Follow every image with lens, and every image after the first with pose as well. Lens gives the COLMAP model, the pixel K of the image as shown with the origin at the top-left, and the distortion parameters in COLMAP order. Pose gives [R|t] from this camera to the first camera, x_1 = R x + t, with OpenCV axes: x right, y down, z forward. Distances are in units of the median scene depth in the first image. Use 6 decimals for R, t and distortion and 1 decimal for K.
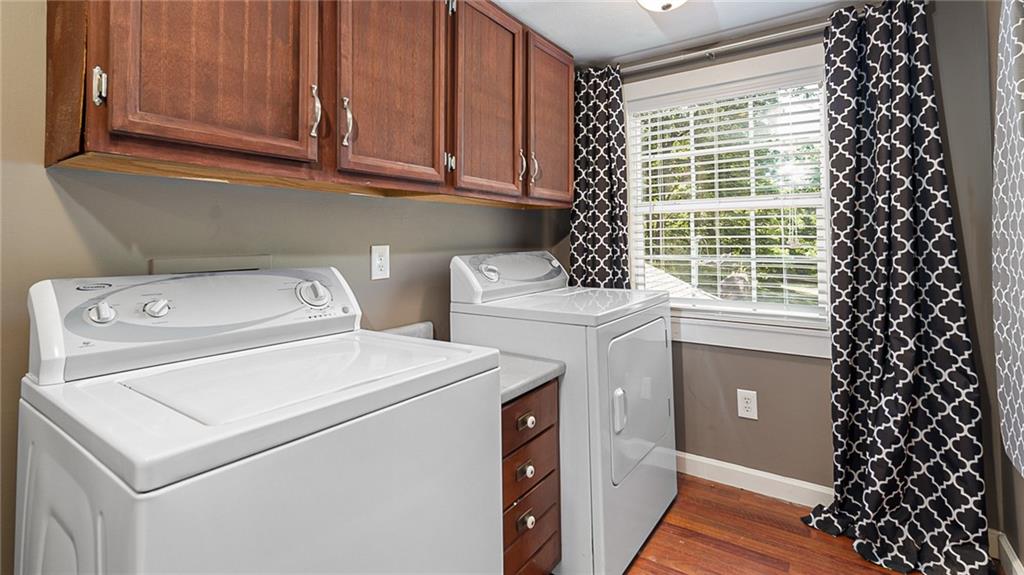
lens RADIAL K [[463.1, 0, 506.6], [0, 463.1, 225.4], [0, 0, 1]] dist [0.001843, 0.000797]
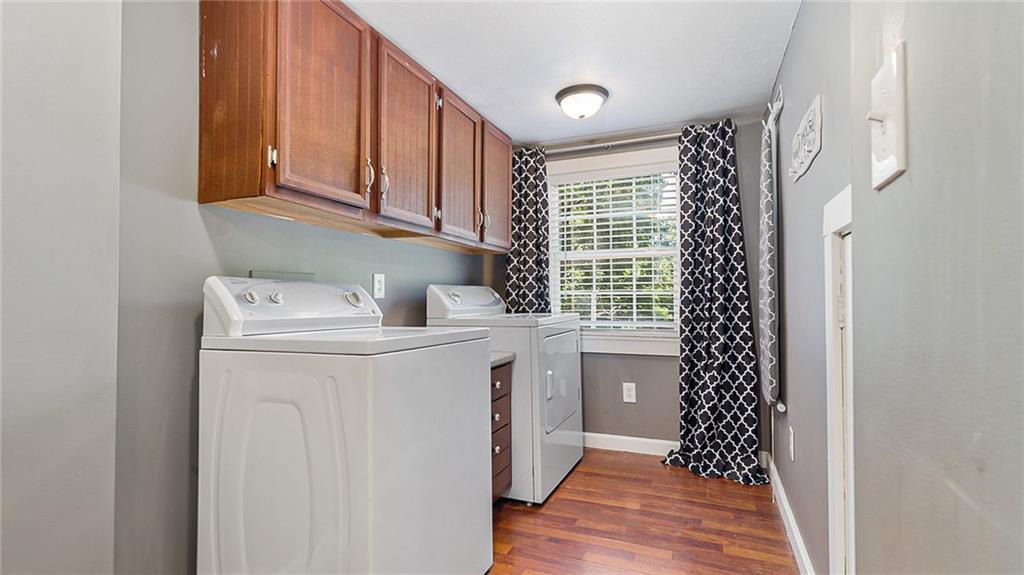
lens RADIAL K [[460.6, 0, 516.7], [0, 460.6, 286.5], [0, 0, 1]] dist [0.002825, 0.000787]
pose [[0.974131, 0.009289, 0.225793, -0.170487], [-0.009951, 0.999949, 0.001796, 0.068353], [-0.225765, -0.003996, 0.974174, -0.362655]]
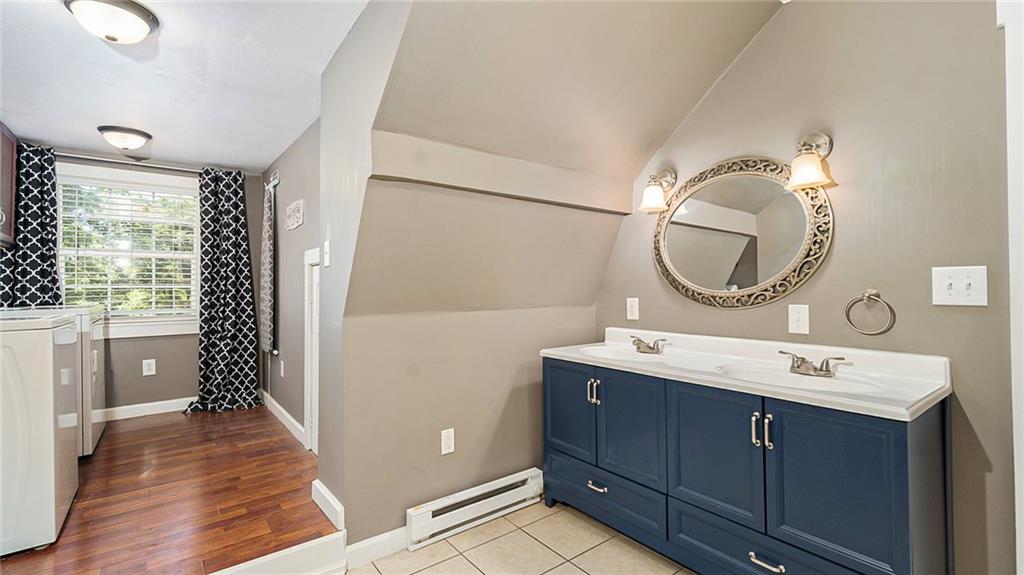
lens RADIAL K [[450.6, 0, 516.2], [0, 450.6, 283.0], [0, 0, 1]] dist [0.008138, -0.000354]
pose [[0.269435, 0.015558, 0.962893, -0.908673], [-0.021381, 0.999720, -0.010170, 0.058593], [-0.962781, -0.017847, 0.269692, -0.952610]]
